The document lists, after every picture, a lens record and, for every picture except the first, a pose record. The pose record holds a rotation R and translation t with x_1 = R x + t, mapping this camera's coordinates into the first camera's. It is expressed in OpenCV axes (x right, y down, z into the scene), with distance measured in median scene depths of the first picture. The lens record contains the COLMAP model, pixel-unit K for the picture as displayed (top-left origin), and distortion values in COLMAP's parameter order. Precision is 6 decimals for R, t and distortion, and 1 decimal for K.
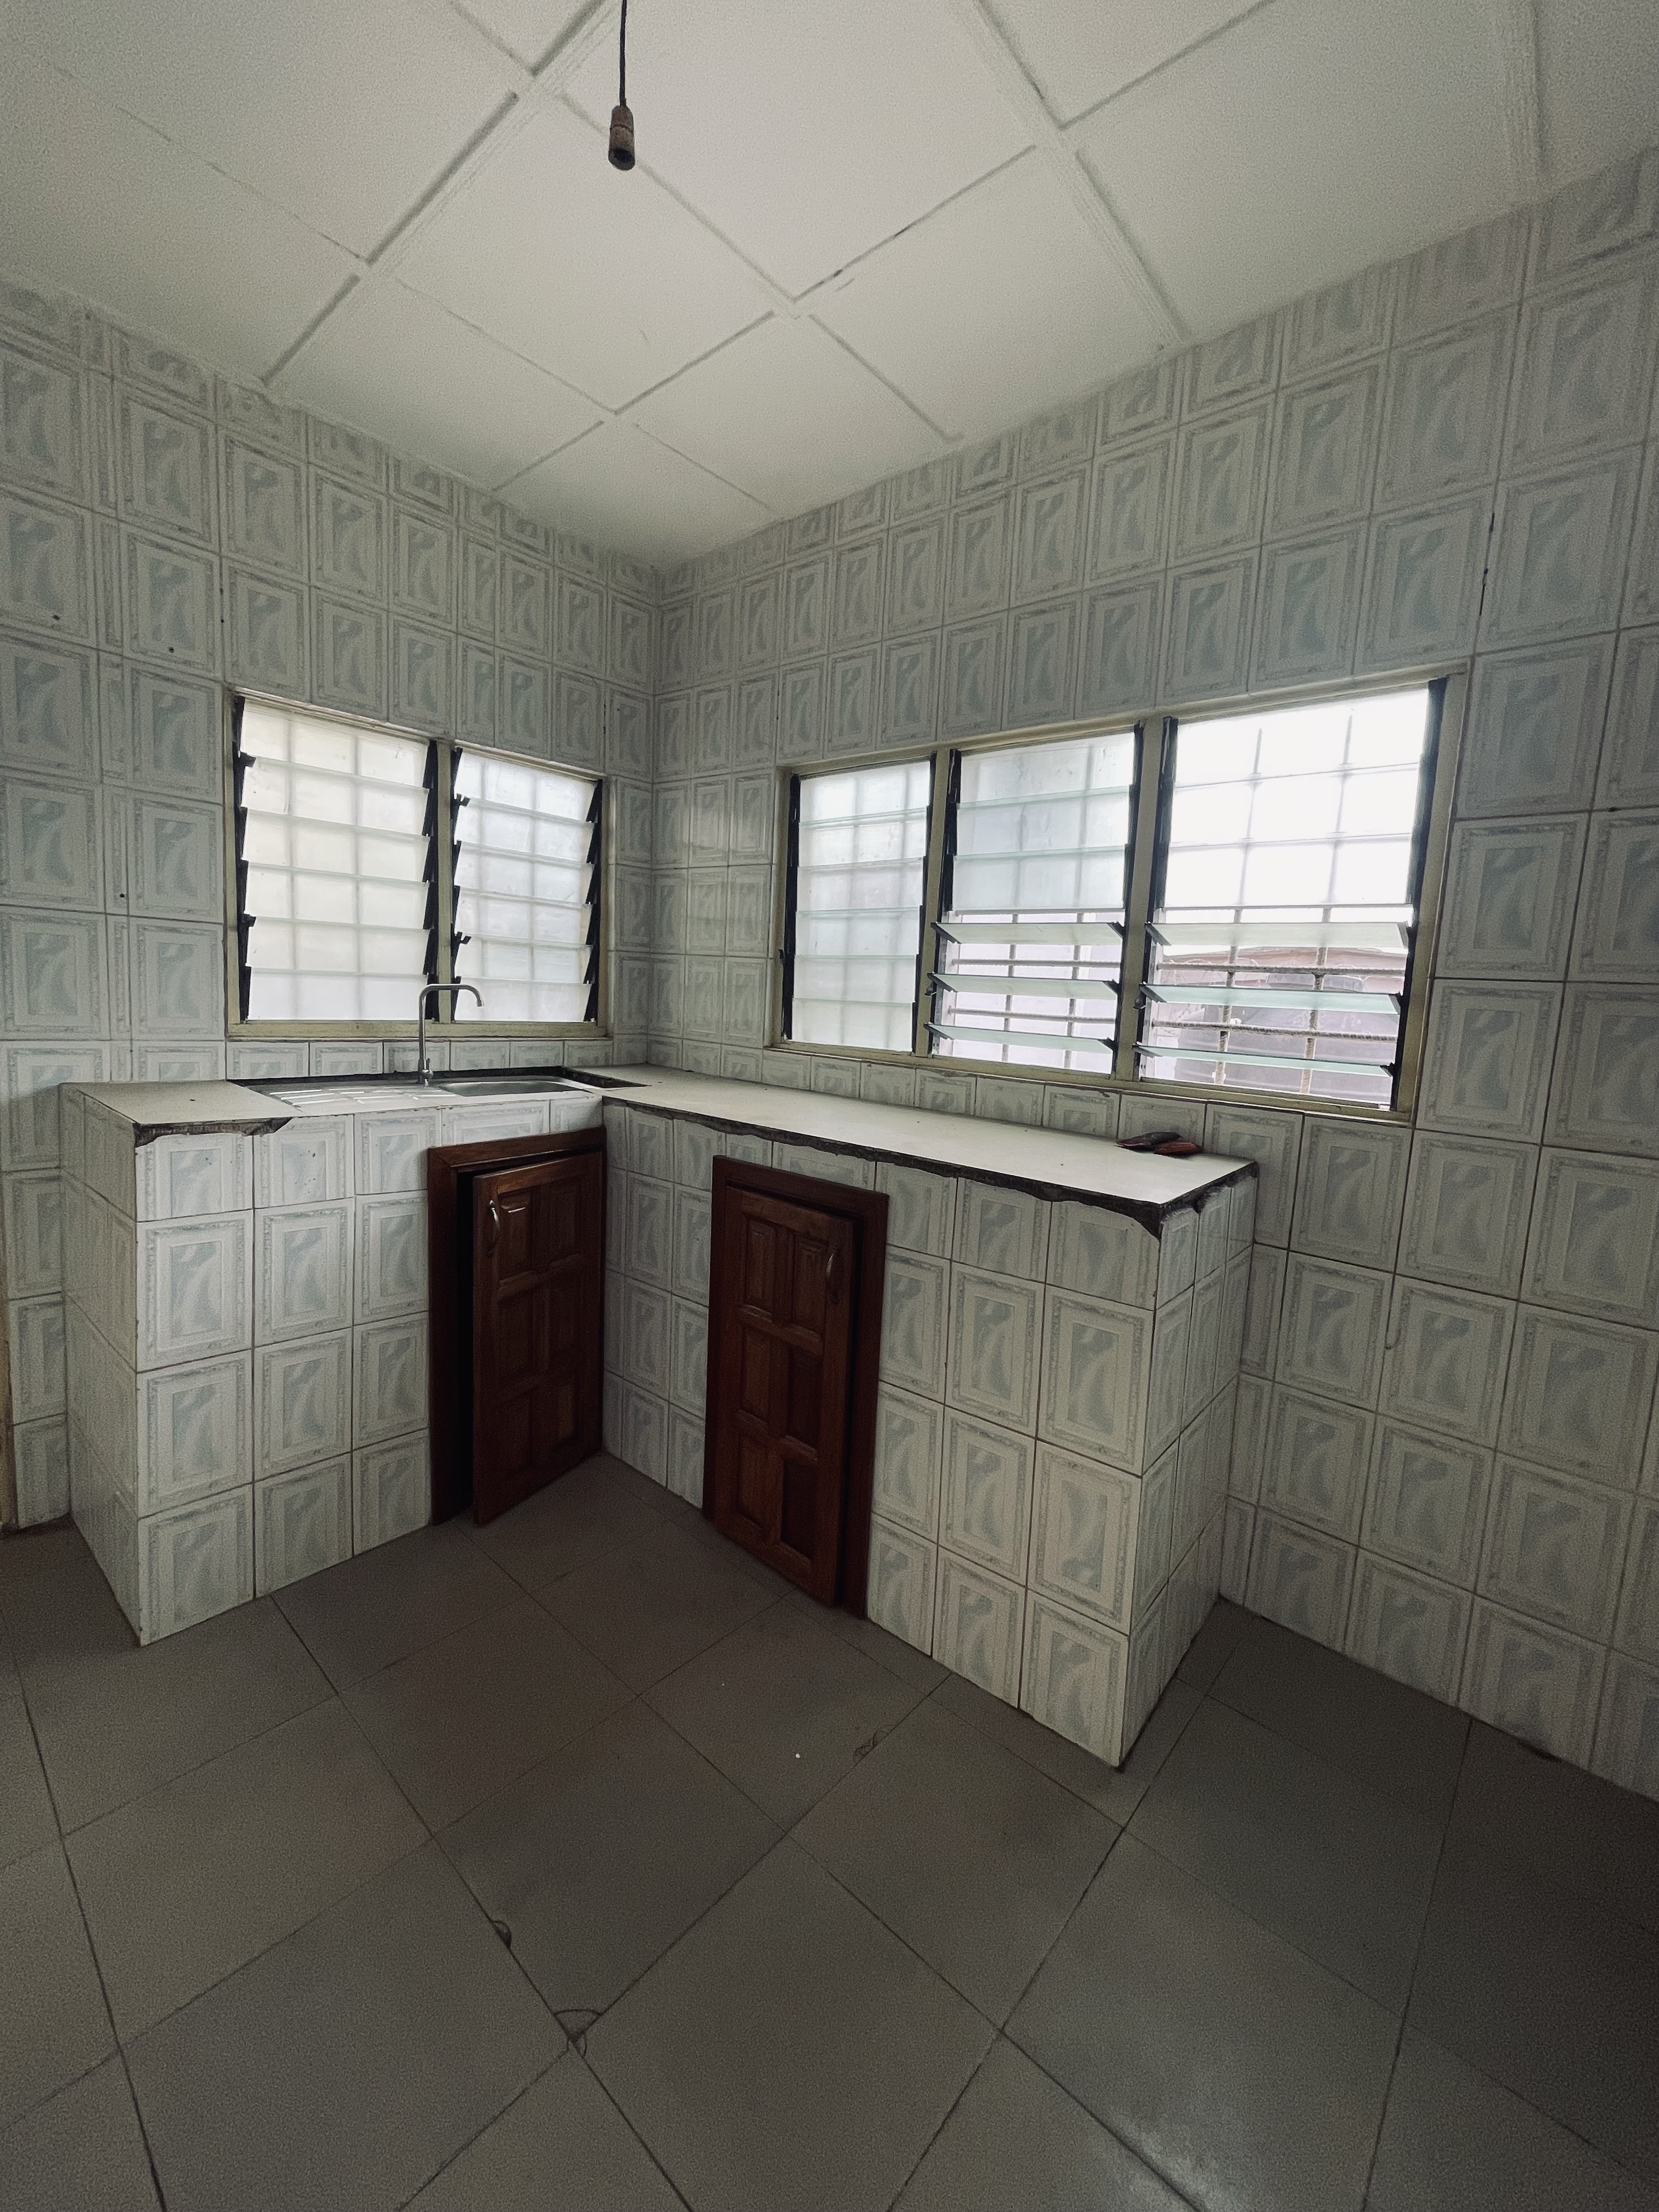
lens RADIAL K [[890.1, 0, 819.9], [0, 890.1, 1087.6], [0, 0, 1]] dist [-0.002016, -0.000322]
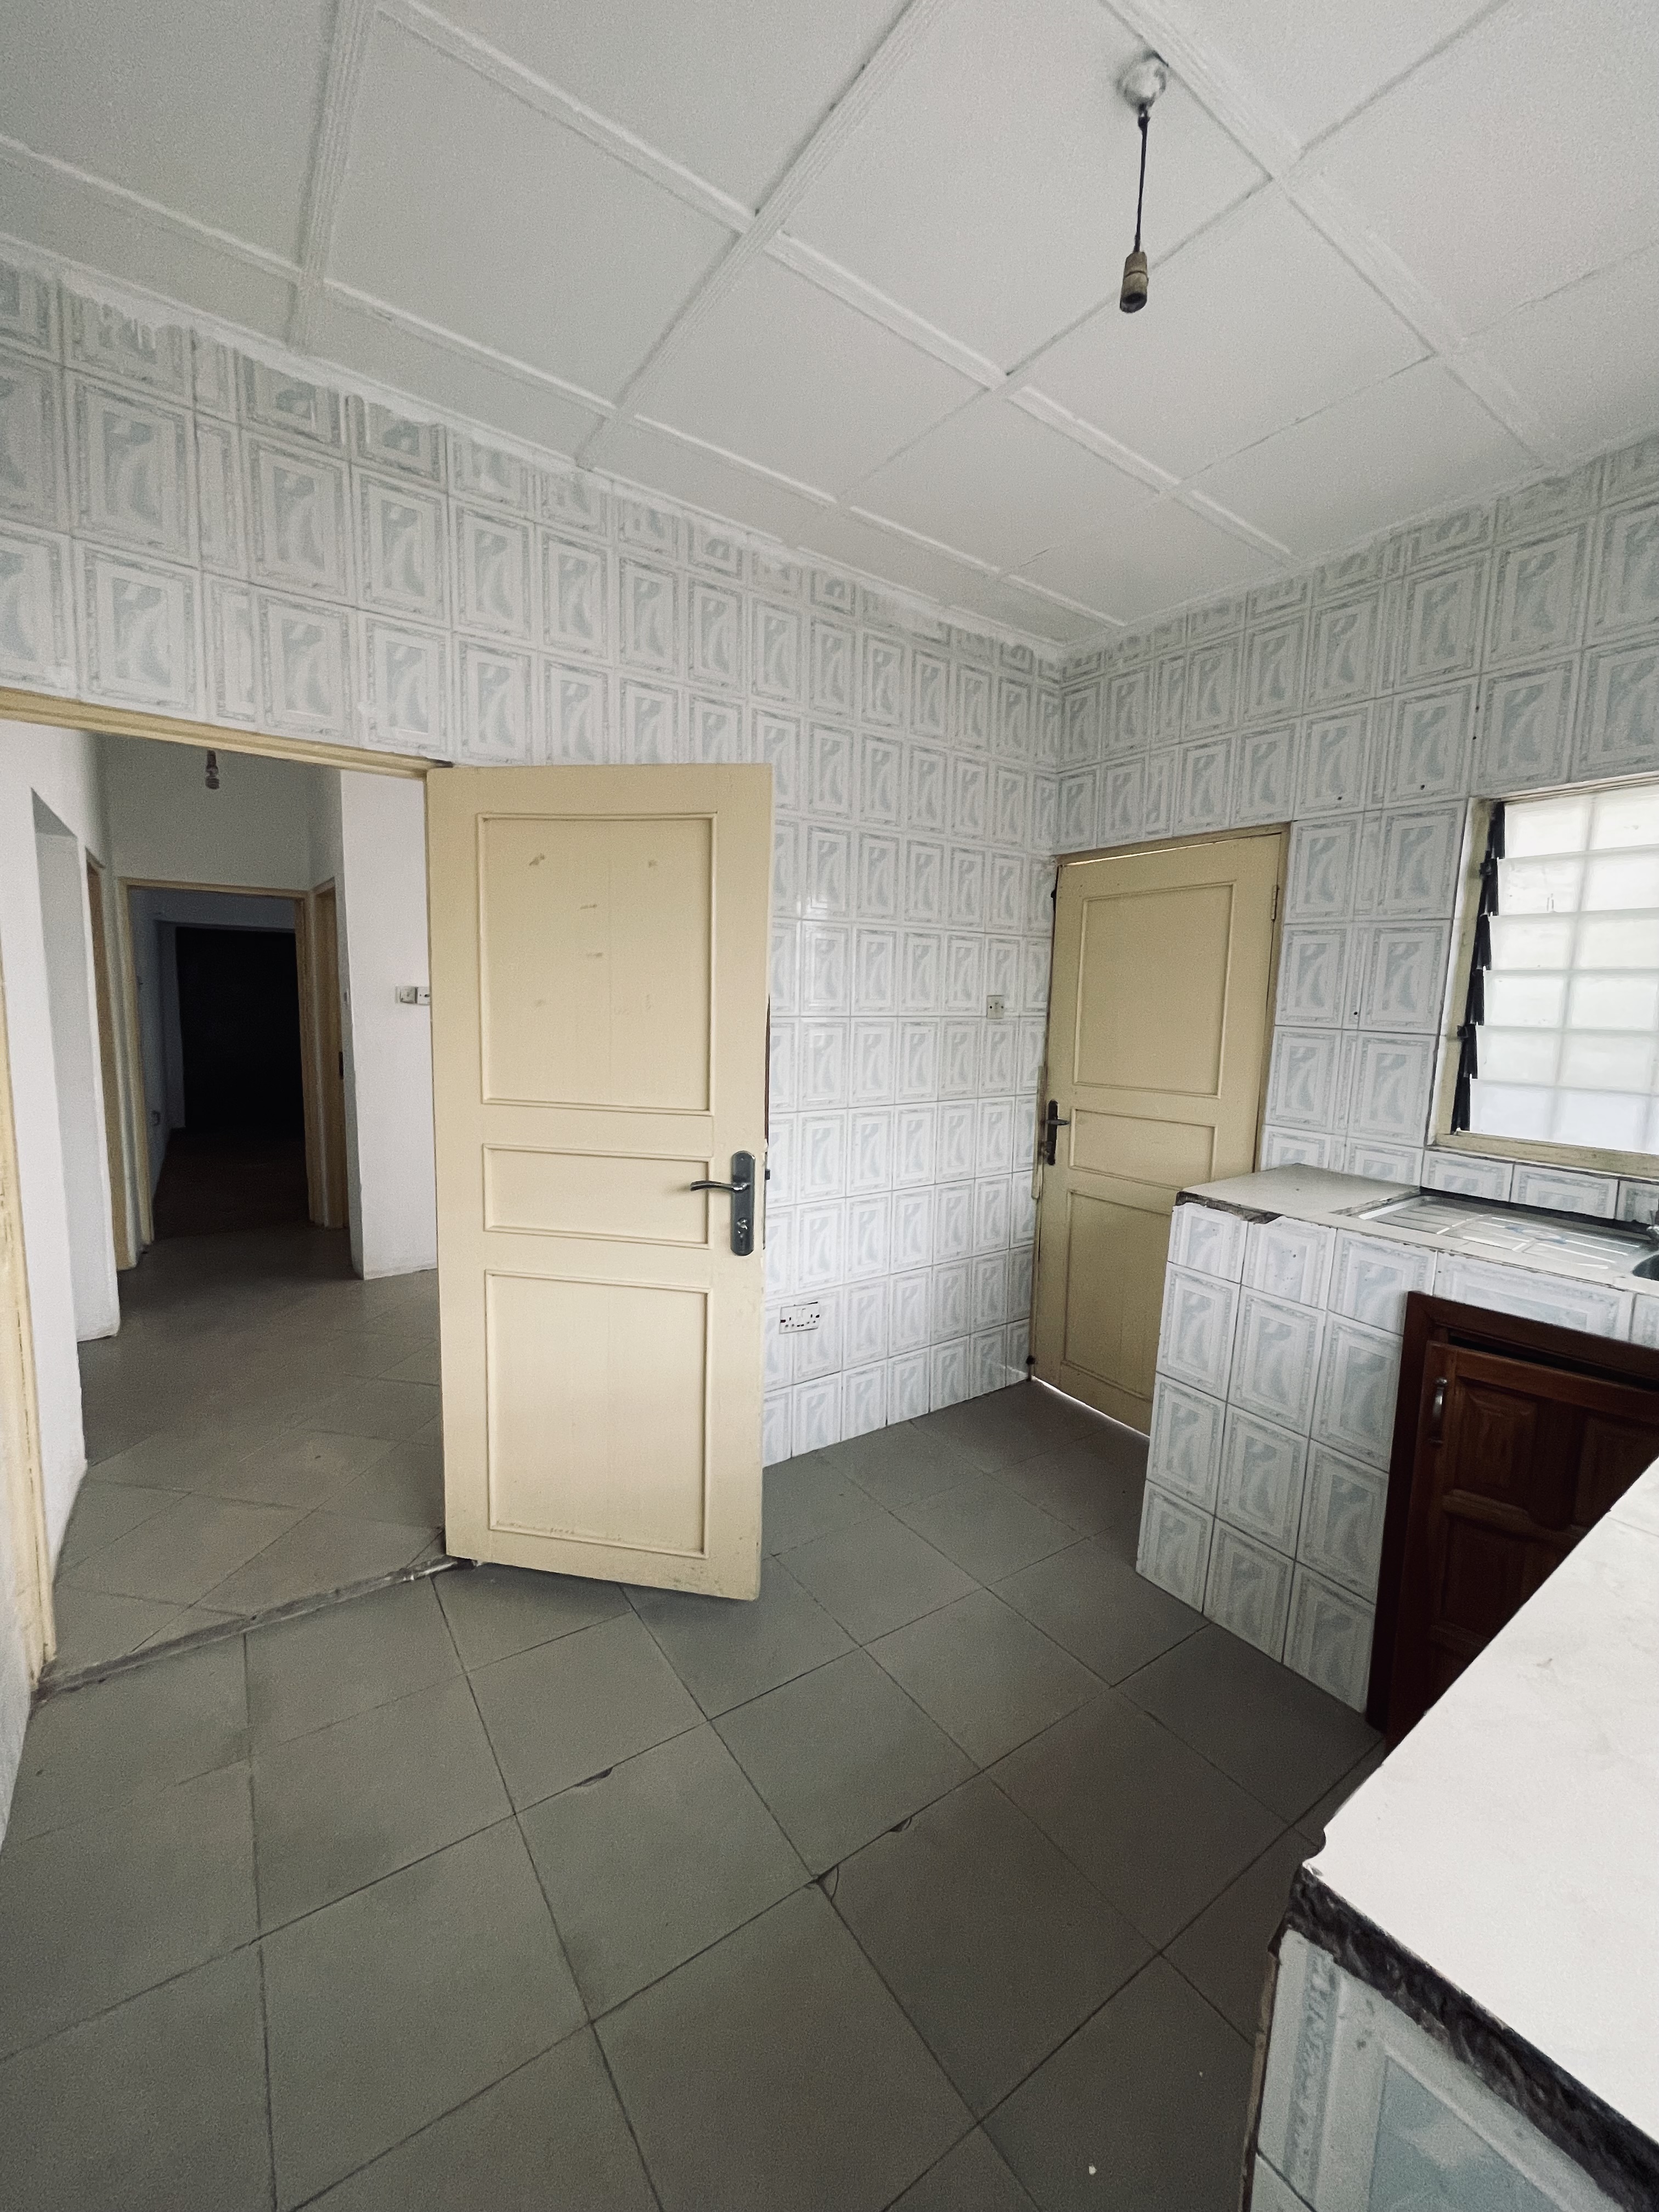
lens RADIAL K [[890.1, 0, 819.9], [0, 890.1, 1087.6], [0, 0, 1]] dist [-0.002016, -0.000322]
pose [[-0.232676, 0.042516, -0.971625, 0.531702], [-0.148240, 0.985820, 0.078636, -0.110390], [0.961190, 0.162330, -0.223074, 0.615535]]
